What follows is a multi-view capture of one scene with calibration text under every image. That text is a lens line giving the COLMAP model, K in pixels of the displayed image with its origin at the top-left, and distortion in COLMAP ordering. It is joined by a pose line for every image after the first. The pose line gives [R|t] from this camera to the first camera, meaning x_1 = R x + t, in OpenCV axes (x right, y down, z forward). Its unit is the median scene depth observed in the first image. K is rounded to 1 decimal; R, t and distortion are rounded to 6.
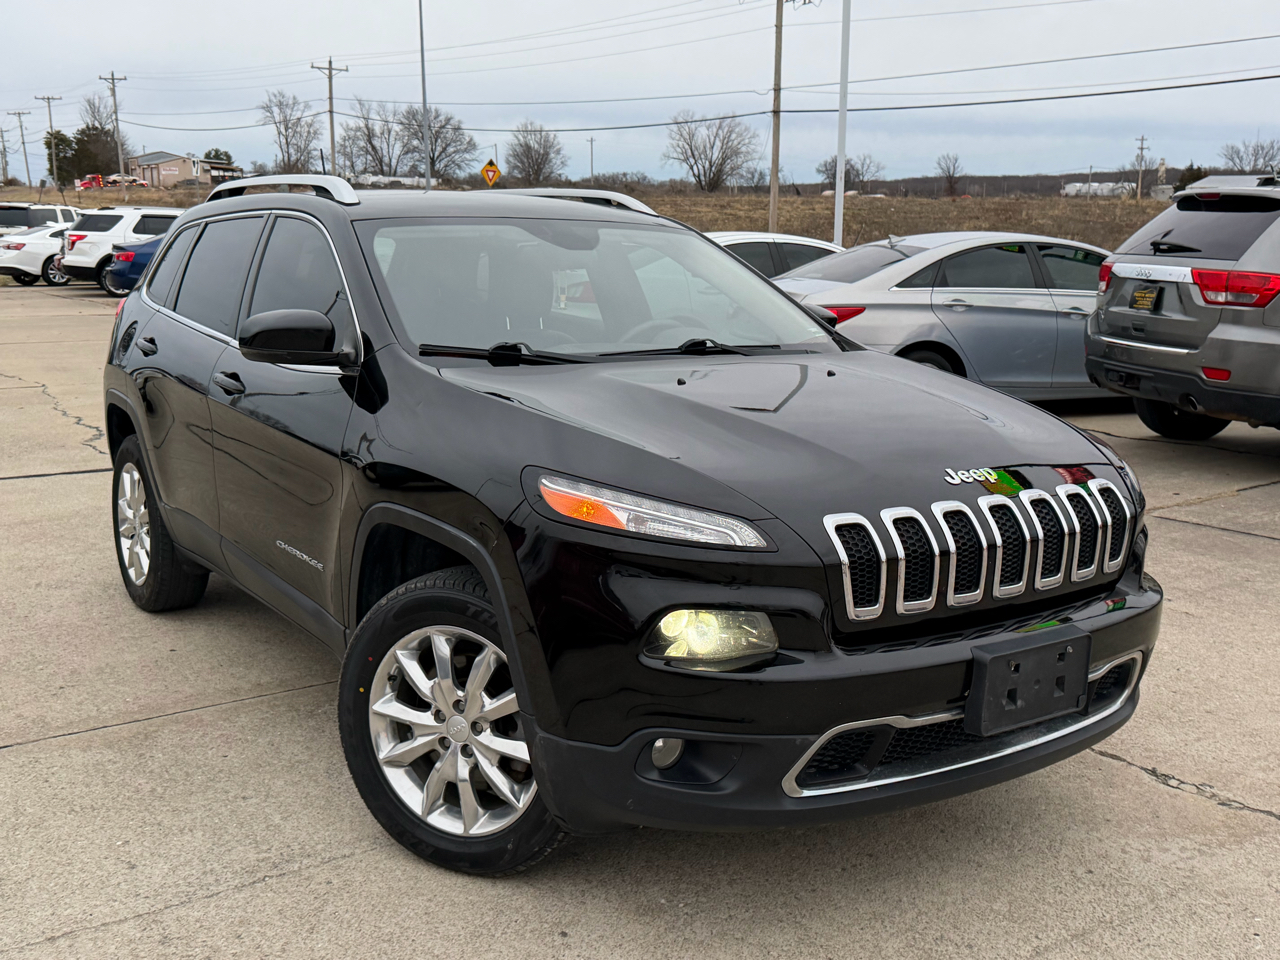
lens RADIAL K [[1345.4, 0, 638.0], [0, 1345.4, 501.9], [0, 0, 1]] dist [0.197659, -0.479163]
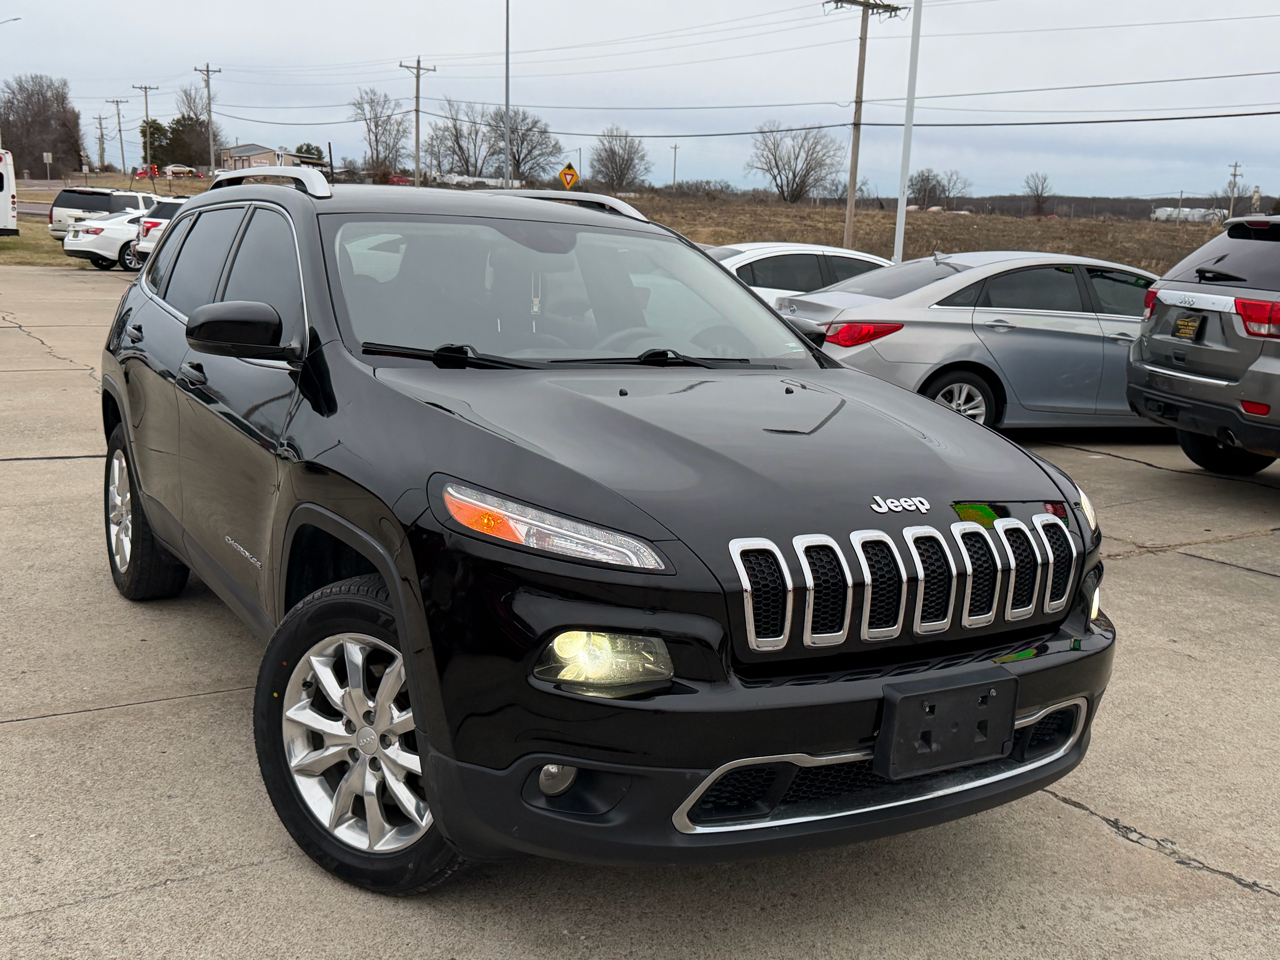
lens RADIAL K [[1345.4, 0, 638.0], [0, 1345.4, 501.9], [0, 0, 1]] dist [0.197659, -0.479163]
pose [[0.997697, 0.047156, -0.048759, 0.093027], [-0.047395, 0.998869, -0.003756, -0.007651], [0.048527, 0.006058, 0.998804, 0.036538]]
